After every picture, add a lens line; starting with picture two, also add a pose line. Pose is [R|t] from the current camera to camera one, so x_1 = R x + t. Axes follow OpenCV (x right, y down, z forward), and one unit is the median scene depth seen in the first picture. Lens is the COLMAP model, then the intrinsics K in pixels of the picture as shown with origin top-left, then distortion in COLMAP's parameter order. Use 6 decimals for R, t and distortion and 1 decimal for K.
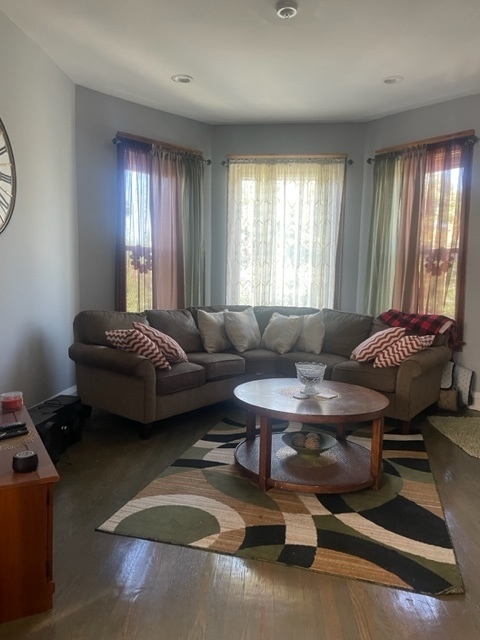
lens RADIAL K [[491.0, 0, 240.0], [0, 491.0, 320.0], [0, 0, 1]] dist [0.007360, 0.000849]
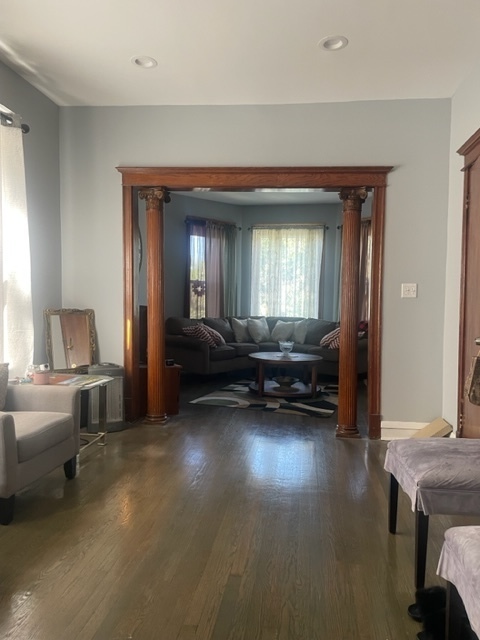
lens RADIAL K [[491.0, 0, 240.0], [0, 491.0, 320.0], [0, 0, 1]] dist [0.007360, 0.000849]
pose [[0.997056, 0.004849, -0.076524, 0.068410], [-0.008266, 0.998980, -0.044392, 0.059118], [0.076230, 0.044894, 0.996079, -0.663374]]
